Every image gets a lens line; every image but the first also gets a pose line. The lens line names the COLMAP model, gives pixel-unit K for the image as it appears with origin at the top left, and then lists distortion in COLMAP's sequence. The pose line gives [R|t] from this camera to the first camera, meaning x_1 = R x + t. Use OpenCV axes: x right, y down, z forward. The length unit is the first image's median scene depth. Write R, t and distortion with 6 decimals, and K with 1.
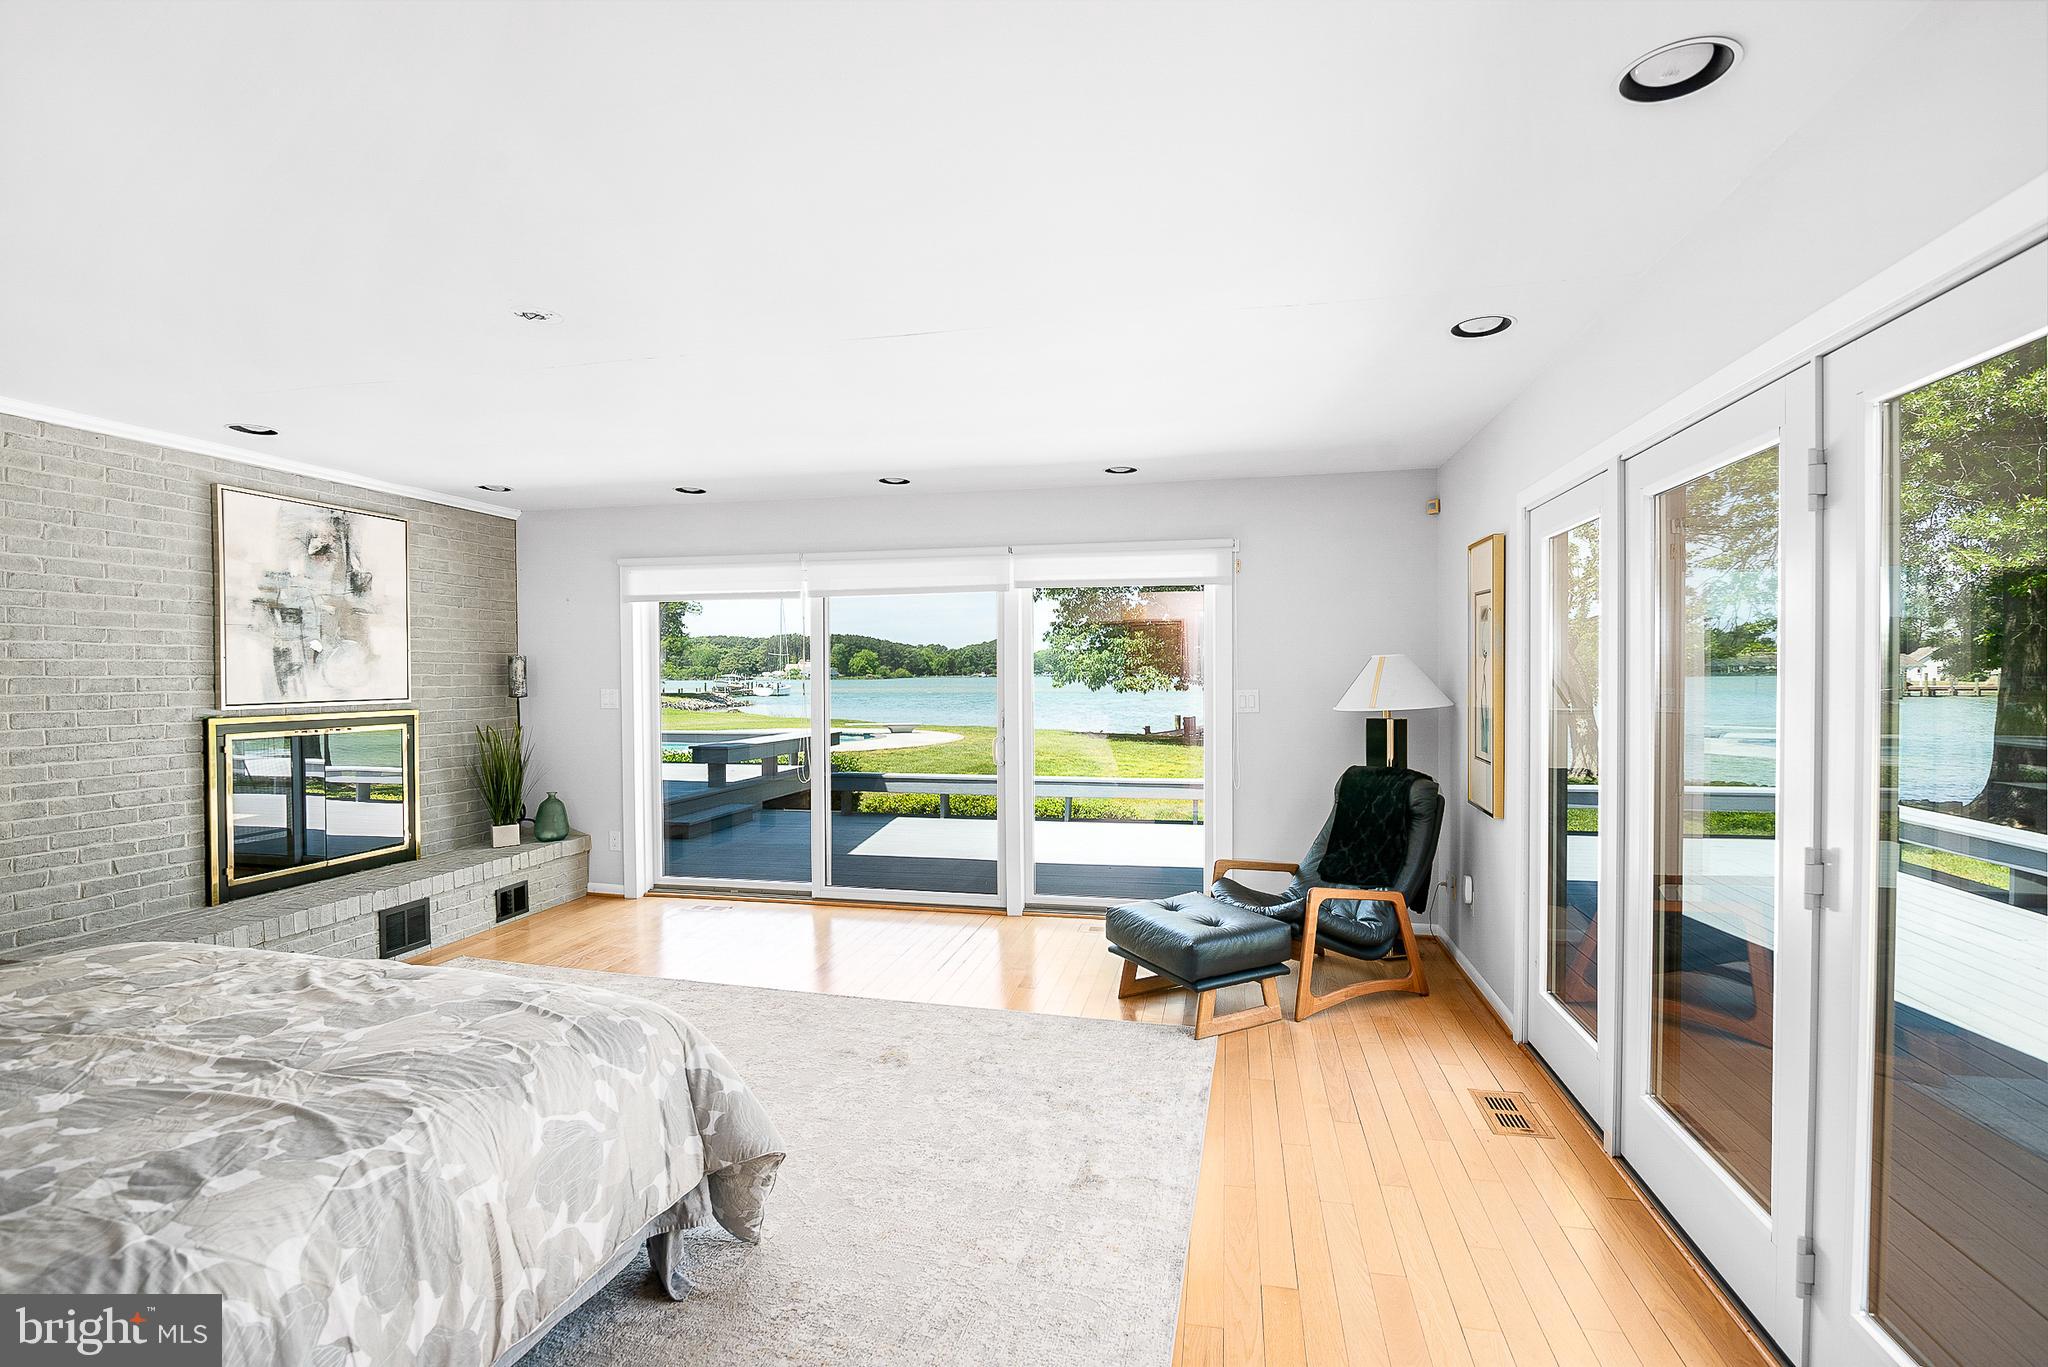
lens RADIAL K [[935.5, 0, 1022.2], [0, 935.5, 682.9], [0, 0, 1]] dist [-0.020657, 0.001607]
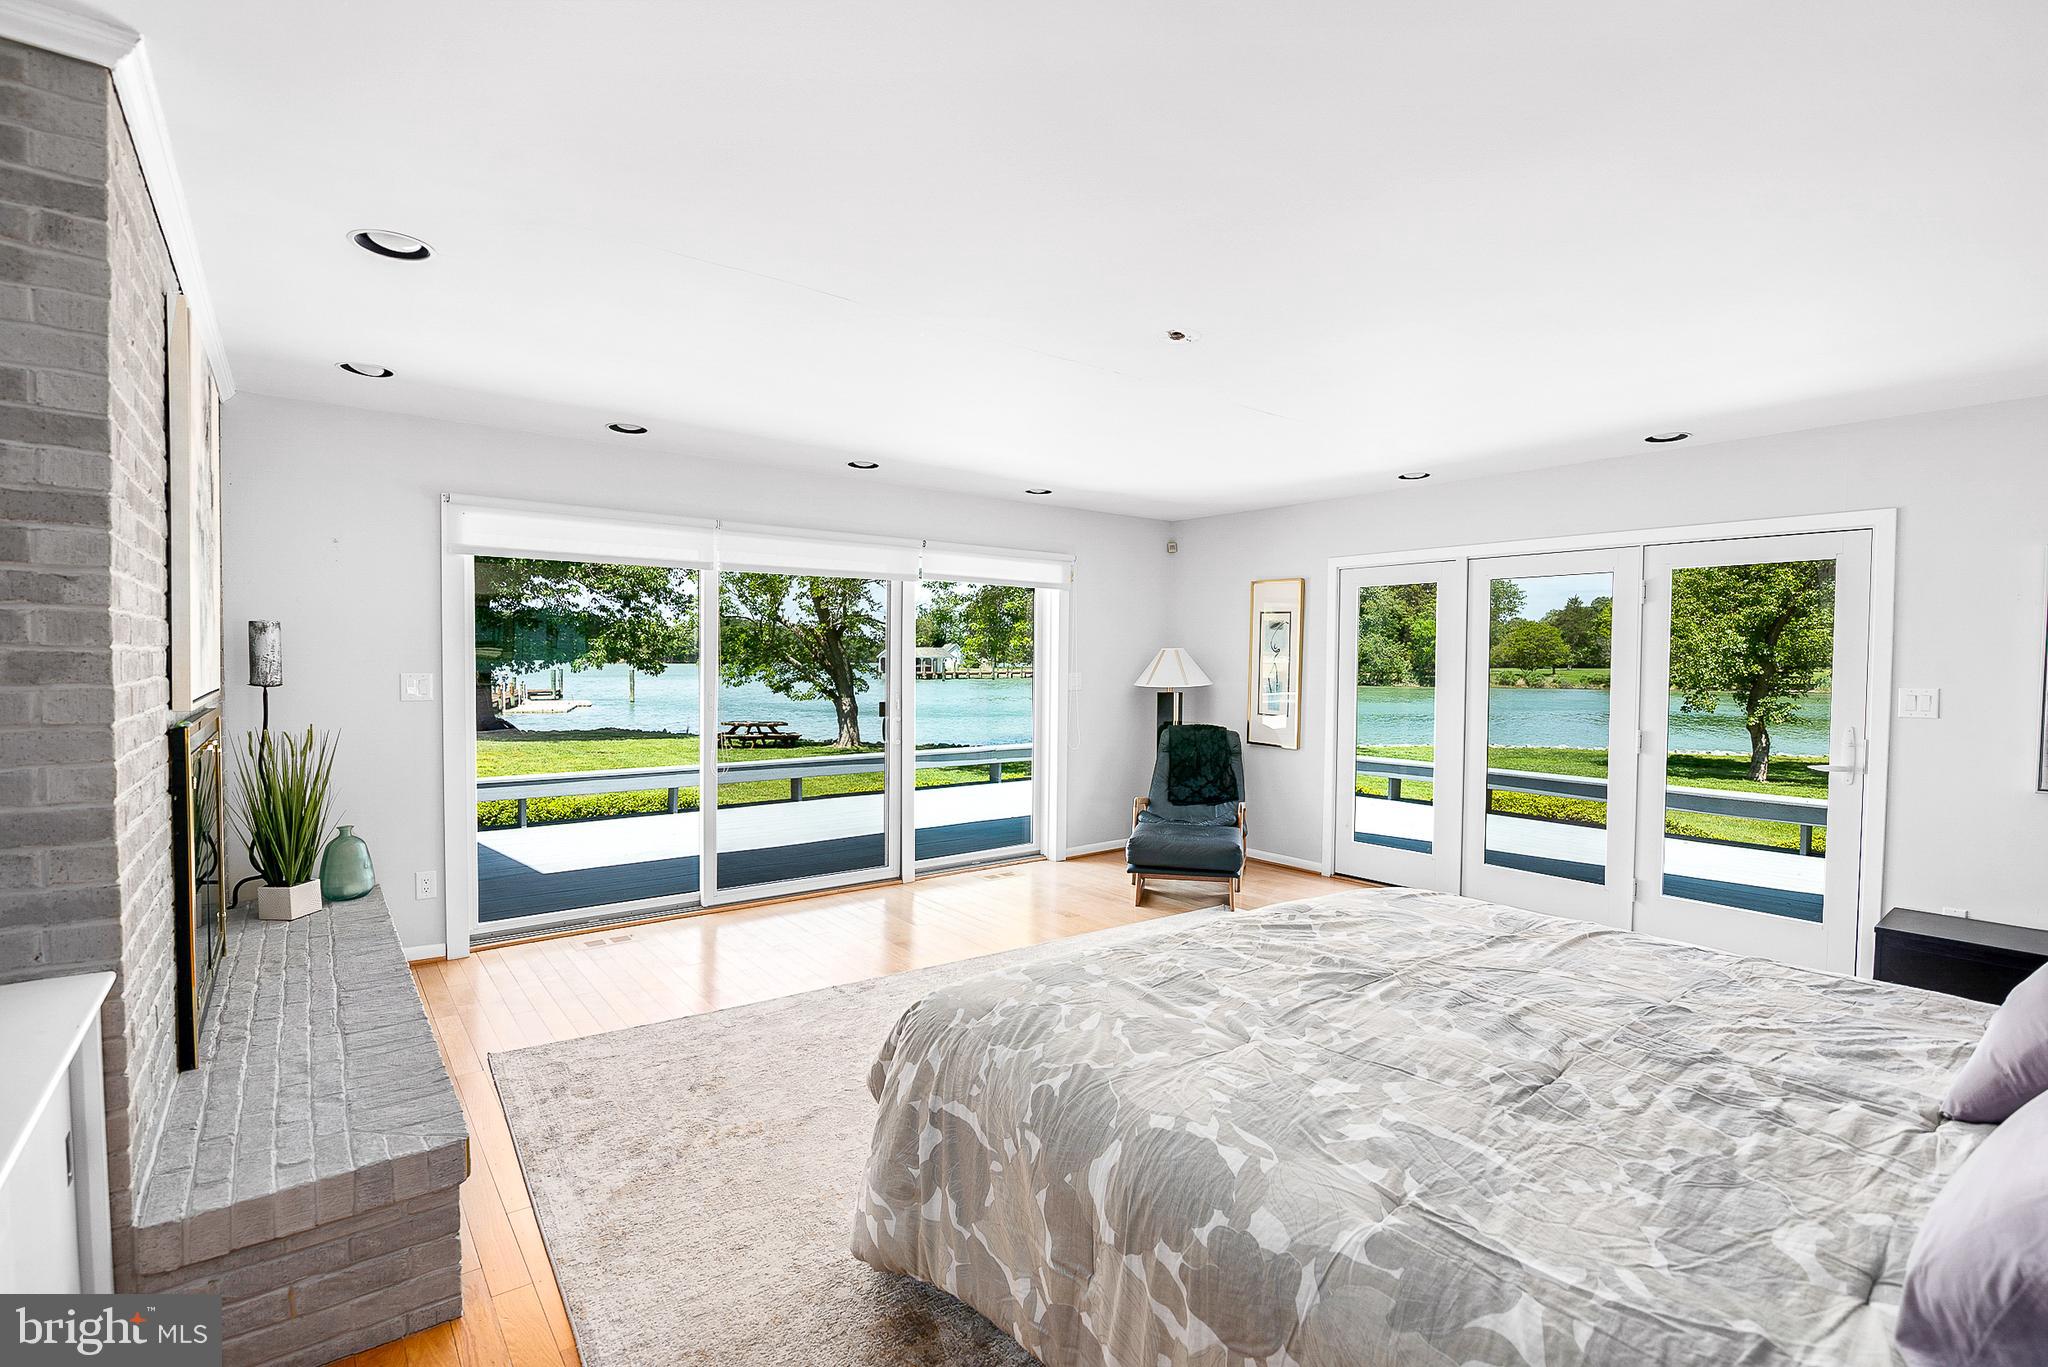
lens RADIAL K [[935.5, 0, 1016.1], [0, 935.5, 680.5], [0, 0, 1]] dist [-0.020657, 0.001607]
pose [[0.633660, -0.009060, 0.773558, -0.772831], [-0.000647, 0.999925, 0.012240, 0.003406], [-0.773611, -0.008256, 0.633607, 0.222928]]
